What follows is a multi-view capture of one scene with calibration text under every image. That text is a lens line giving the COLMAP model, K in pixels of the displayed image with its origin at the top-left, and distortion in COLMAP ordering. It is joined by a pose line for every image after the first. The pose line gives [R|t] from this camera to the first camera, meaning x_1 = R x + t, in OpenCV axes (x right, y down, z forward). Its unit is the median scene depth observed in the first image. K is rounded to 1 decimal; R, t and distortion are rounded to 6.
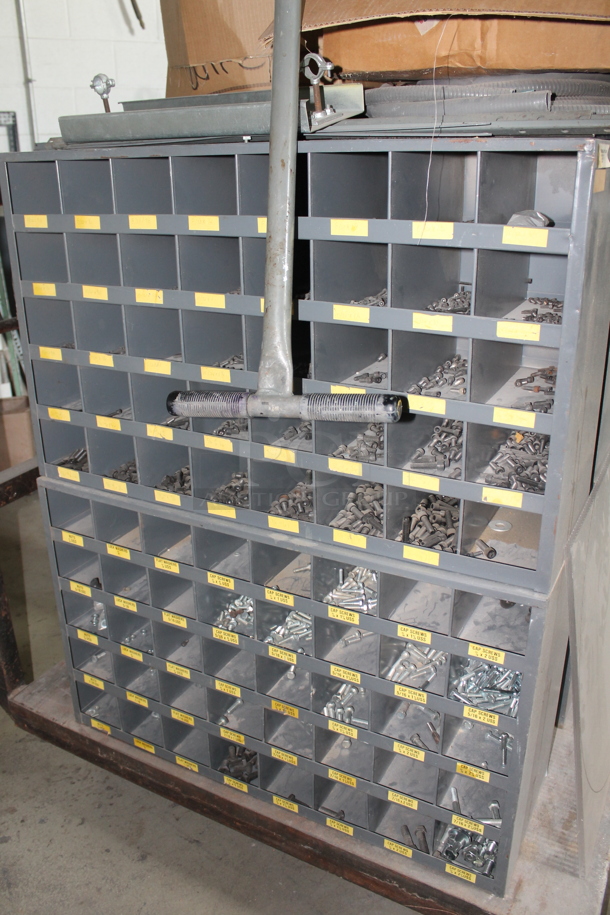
lens RADIAL K [[754.6, 0, 304.3], [0, 754.6, 419.7], [0, 0, 1]] dist [0.075402, -0.137540]
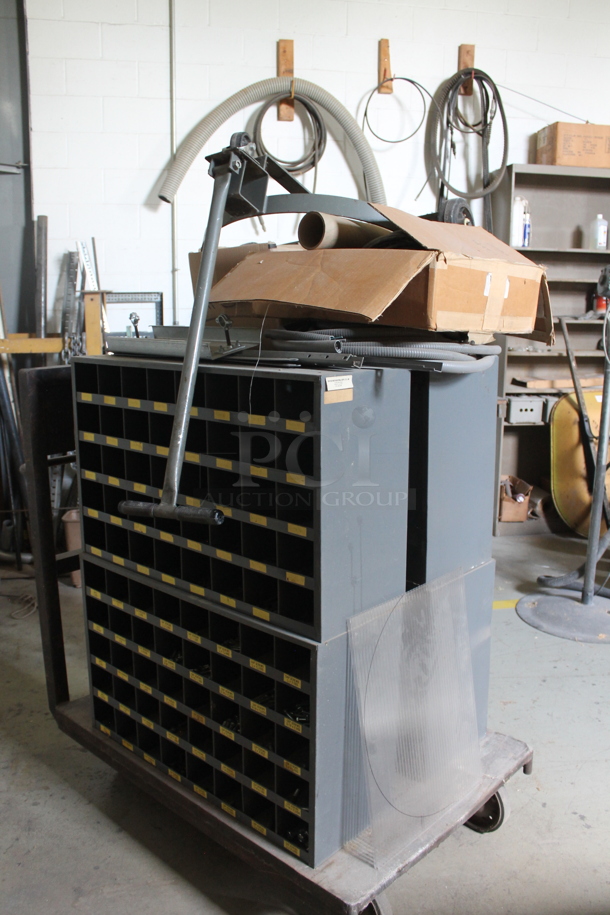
lens RADIAL K [[808.3, 0, 305.0], [0, 808.3, 457.5], [0, 0, 1]] dist [-0.004114, 0.008157]
pose [[0.965299, 0.075359, -0.250039, 0.469801], [-0.108563, 0.986604, -0.121766, 0.037582], [0.237514, 0.144685, 0.960548, -0.487686]]
